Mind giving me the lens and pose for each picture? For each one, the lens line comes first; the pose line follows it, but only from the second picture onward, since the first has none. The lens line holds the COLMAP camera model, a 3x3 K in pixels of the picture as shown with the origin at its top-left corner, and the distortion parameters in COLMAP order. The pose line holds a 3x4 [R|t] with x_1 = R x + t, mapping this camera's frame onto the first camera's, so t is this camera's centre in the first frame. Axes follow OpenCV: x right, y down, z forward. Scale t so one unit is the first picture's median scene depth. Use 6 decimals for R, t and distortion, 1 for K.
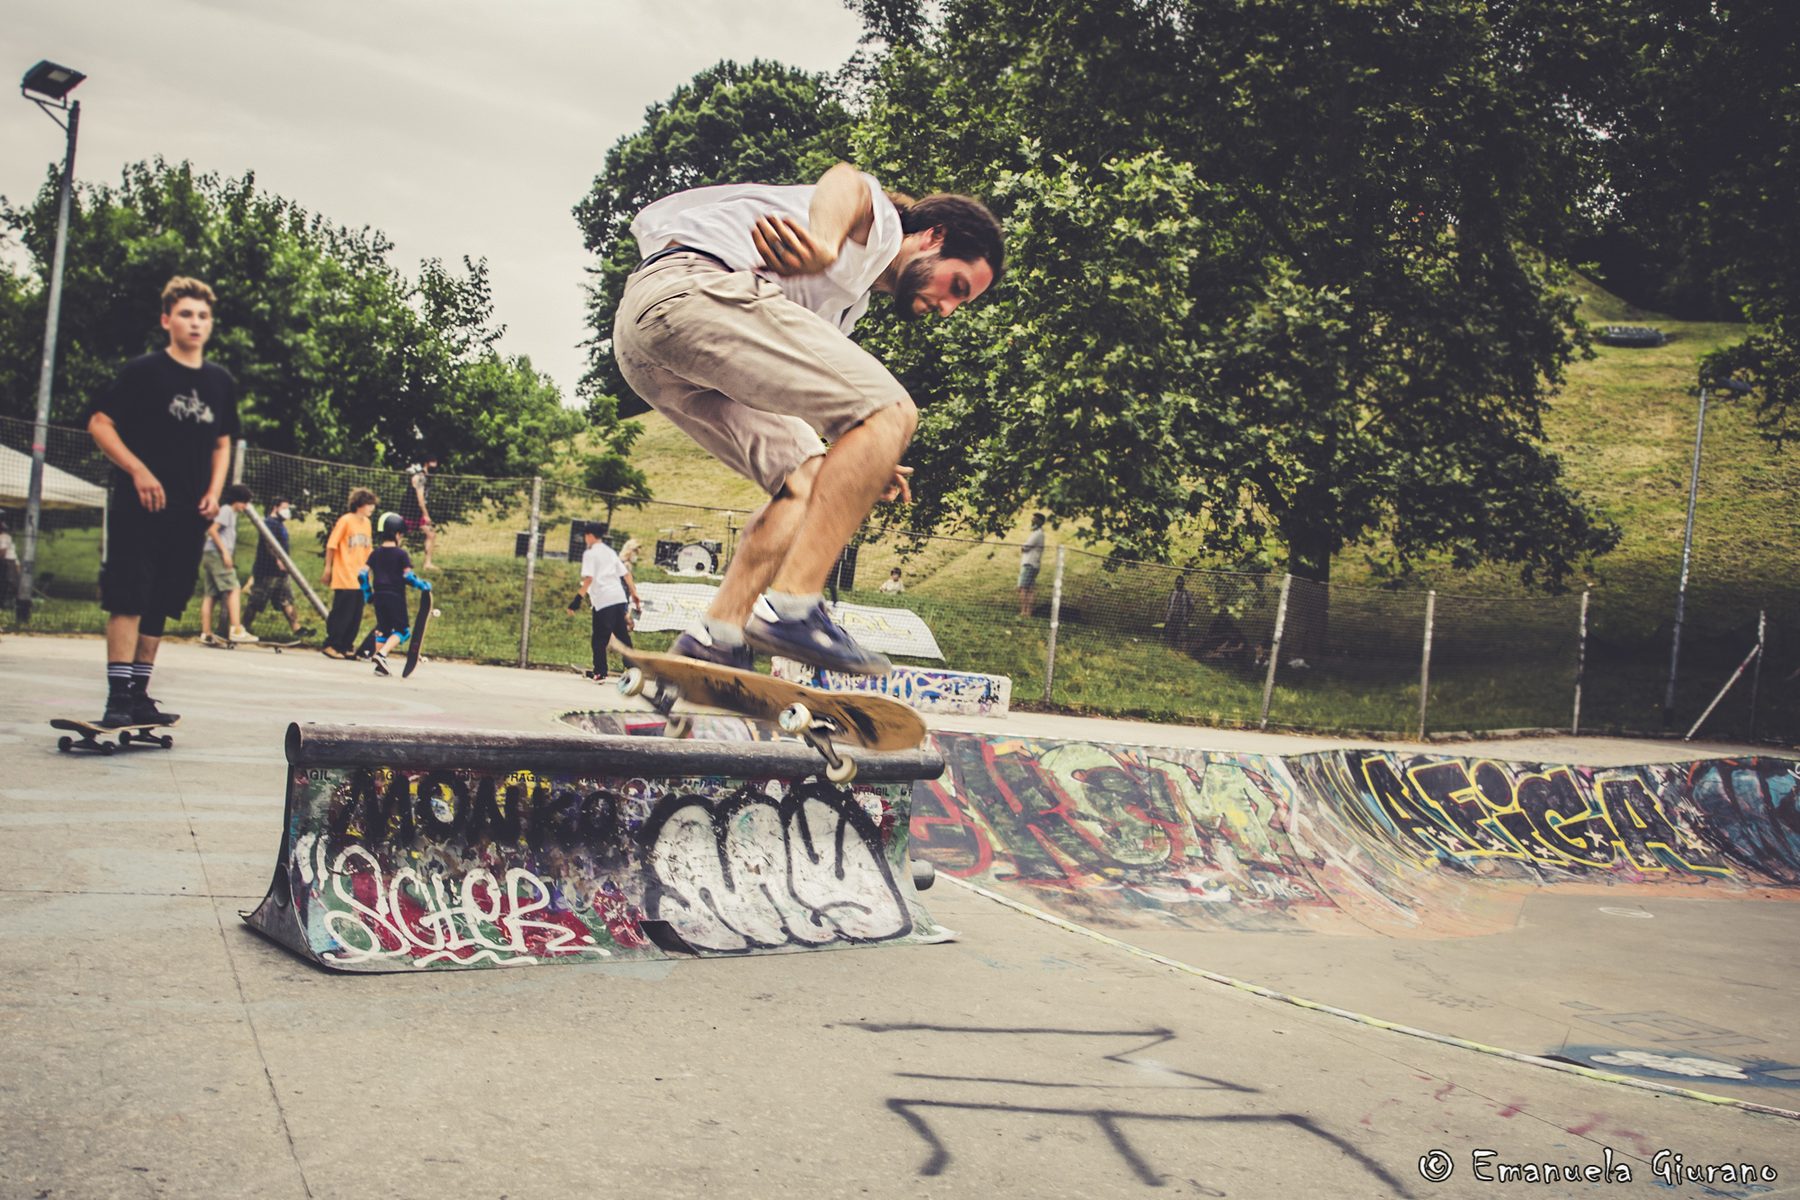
lens RADIAL K [[1752.0, 0, 875.7], [0, 1752.0, 641.5], [0, 0, 1]] dist [-0.110765, 0.088805]
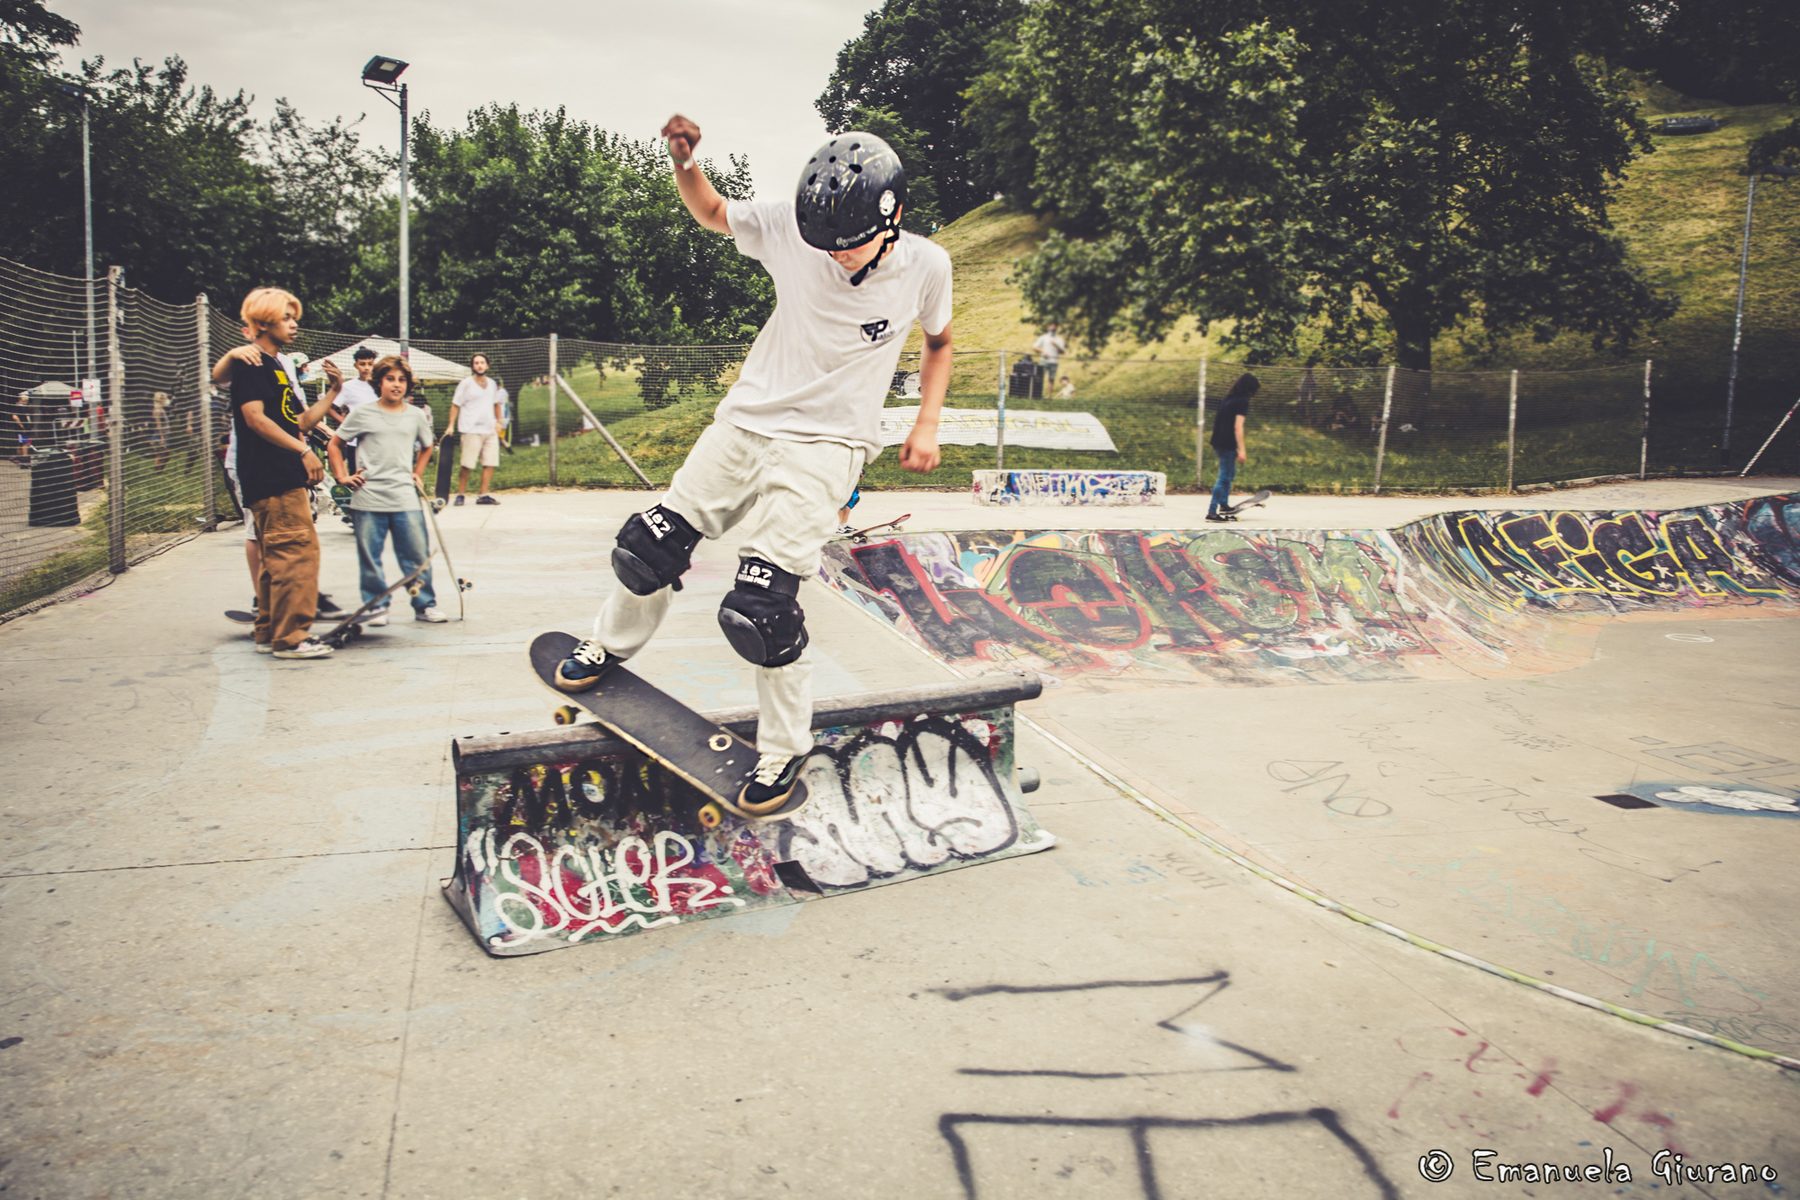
lens RADIAL K [[1343.4, 0, 898.2], [0, 1343.4, 550.0], [0, 0, 1]] dist [-0.107344, 0.086765]
pose [[0.988605, -0.061787, -0.137268, 0.014809], [0.074457, 0.993229, 0.089171, -0.021728], [0.130829, -0.098375, 0.986512, 0.024855]]
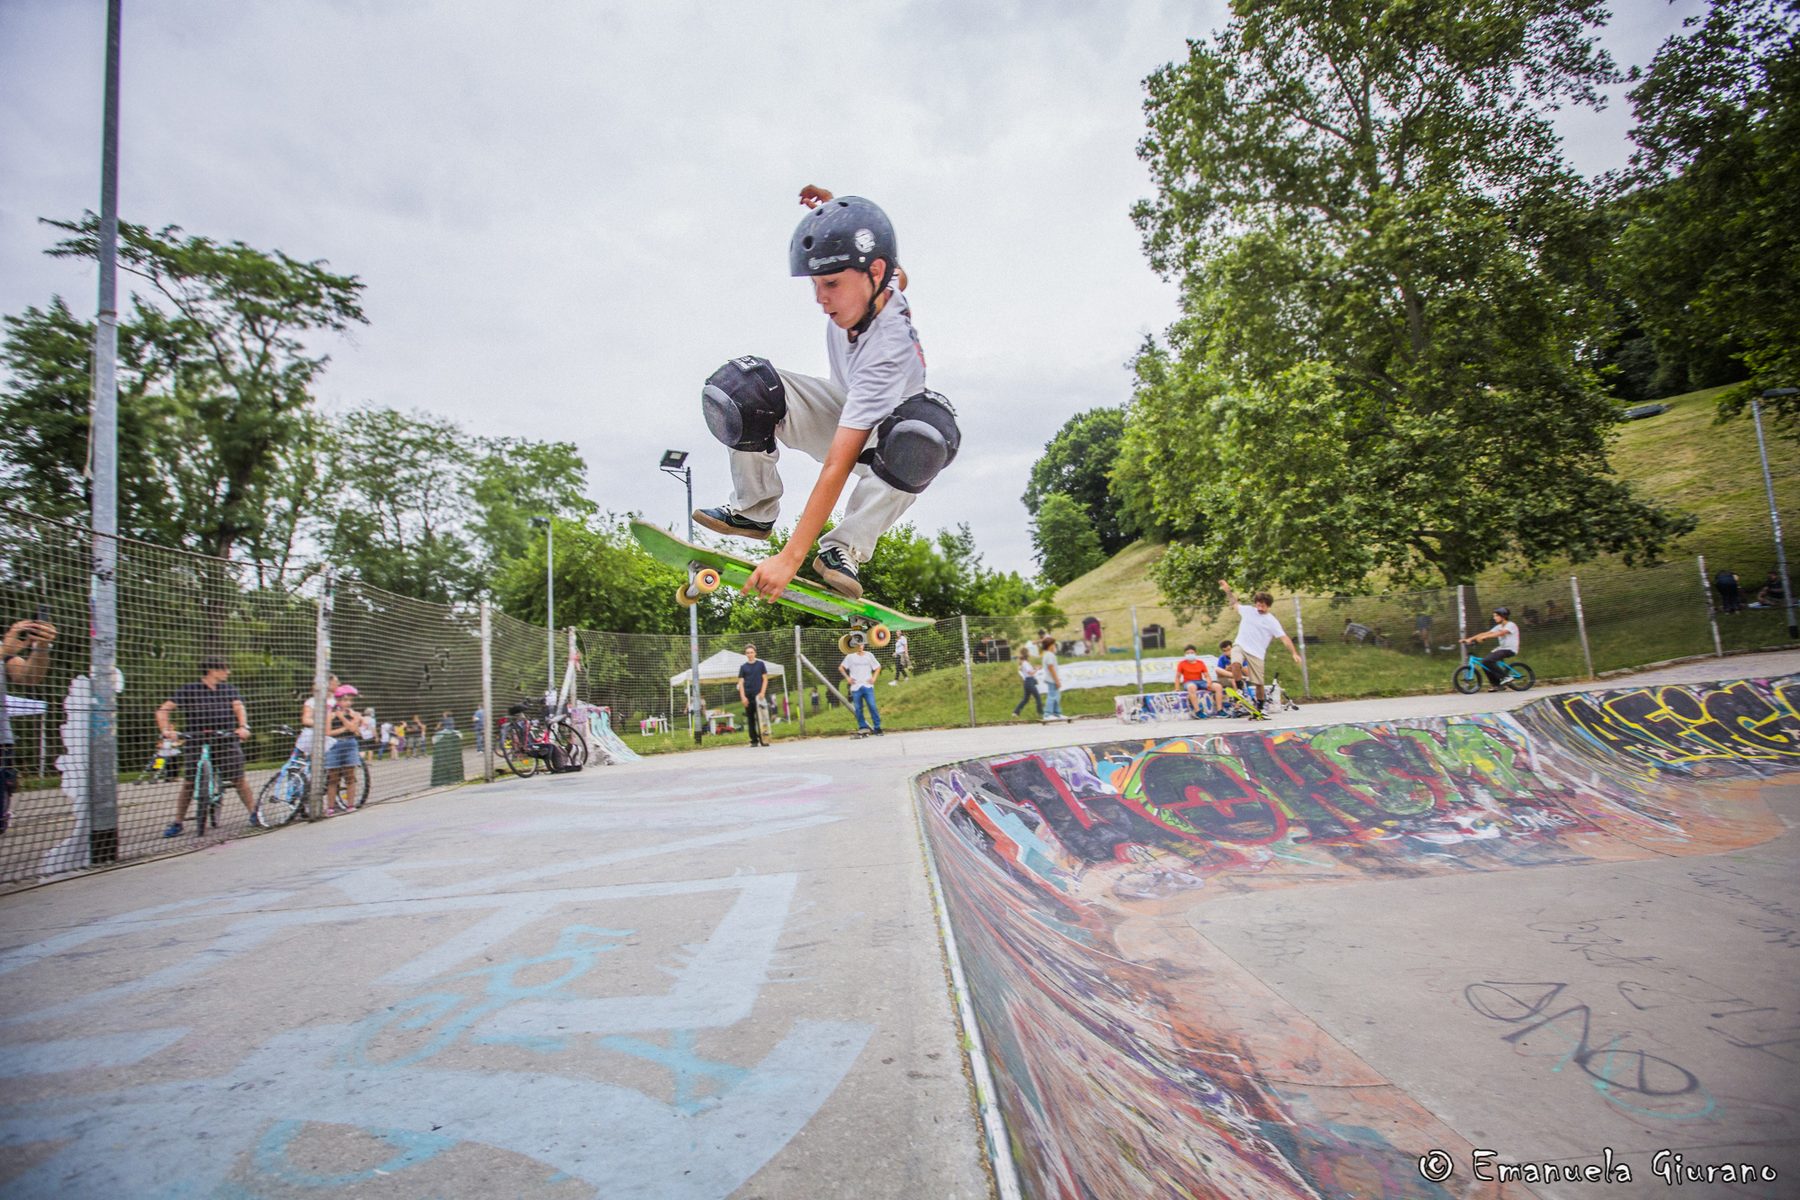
lens RADIAL K [[819.2, 0, 905.0], [0, 819.2, 593.6], [0, 0, 1]] dist [-0.037230, 0.011965]
pose [[0.922973, -0.200468, -0.328533, 0.023677], [0.156386, 0.975332, -0.155792, 0.002126], [0.351660, 0.092414, 0.931555, 0.204022]]
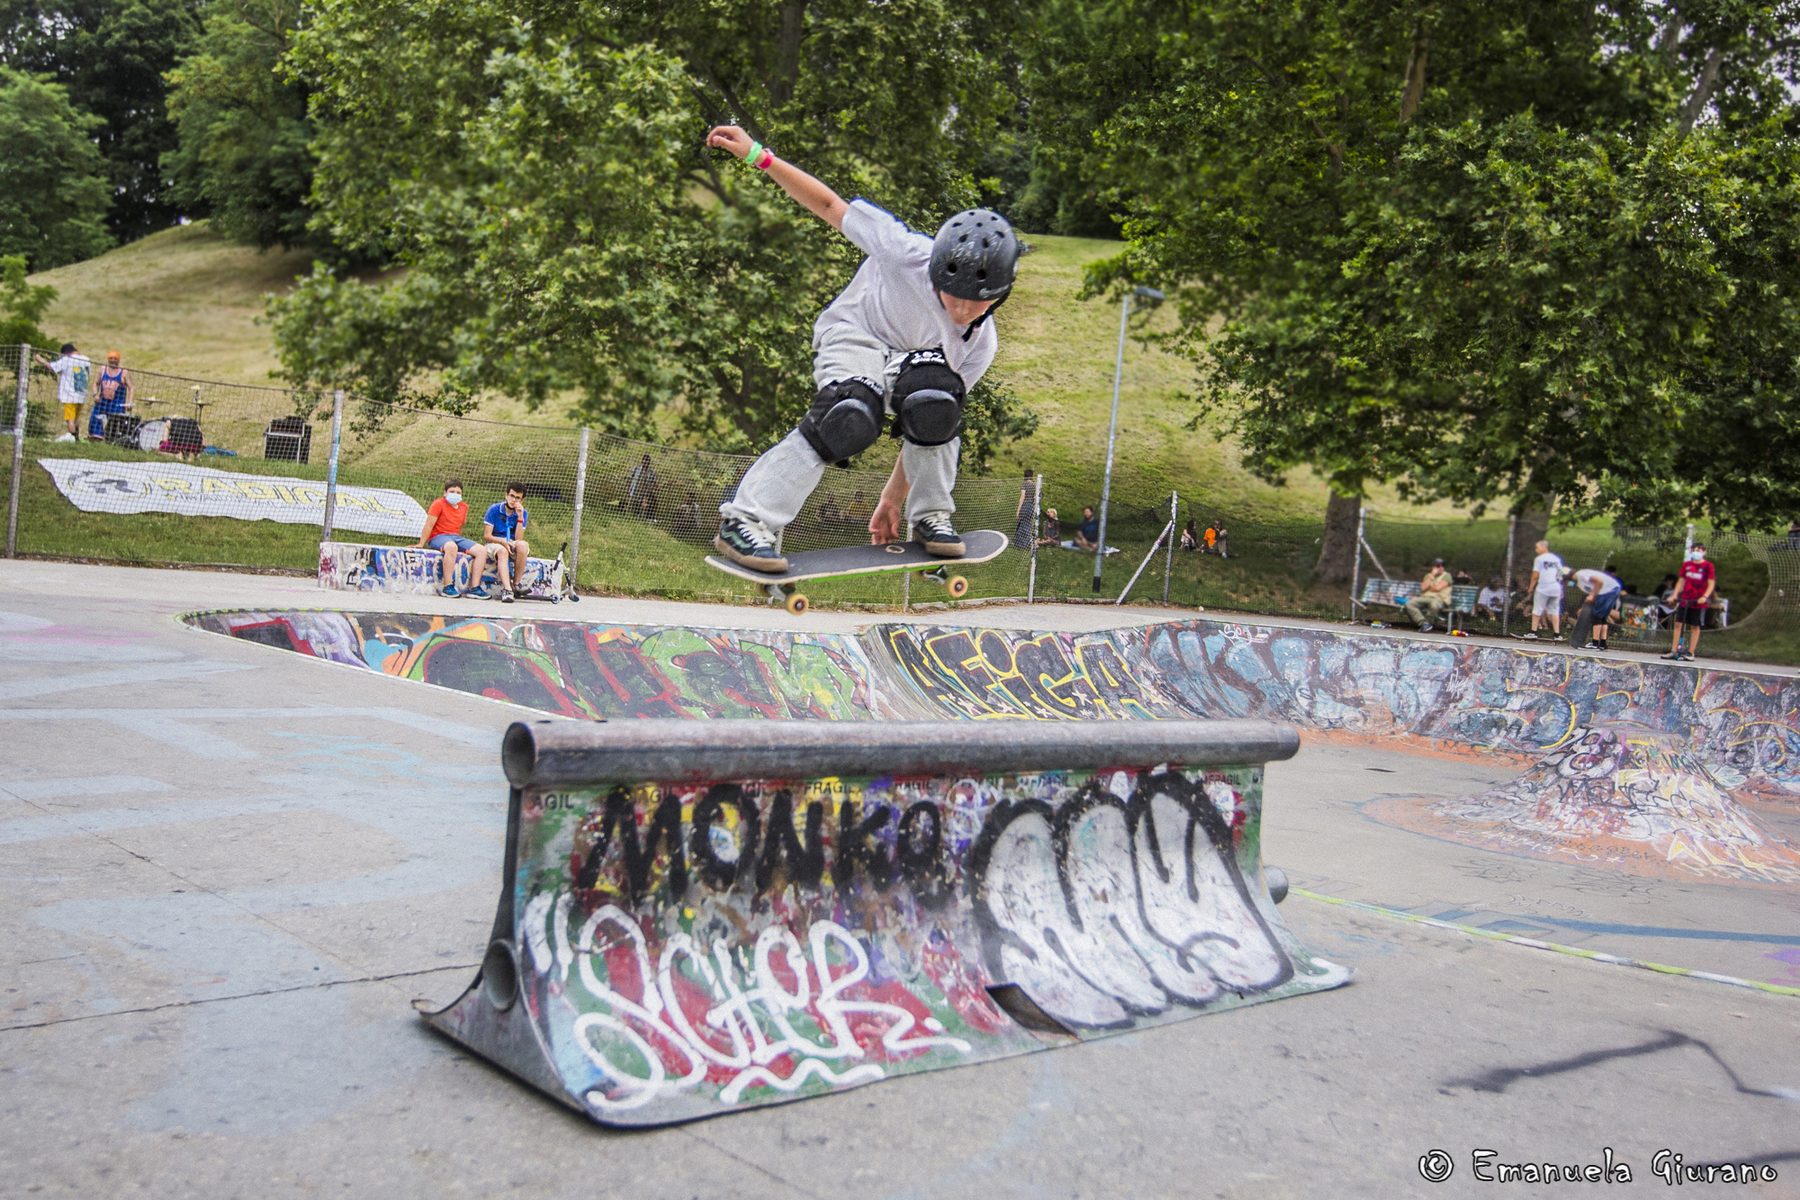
lens RADIAL K [[1632.8, 0, 882.7], [0, 1632.8, 552.0], [0, 0, 1]] dist [-0.056040, 0.074165]
pose [[0.933924, -0.012311, 0.357260, -0.076422], [0.003914, 0.999699, 0.024219, -0.005784], [-0.357451, -0.021220, 0.933691, 0.061439]]
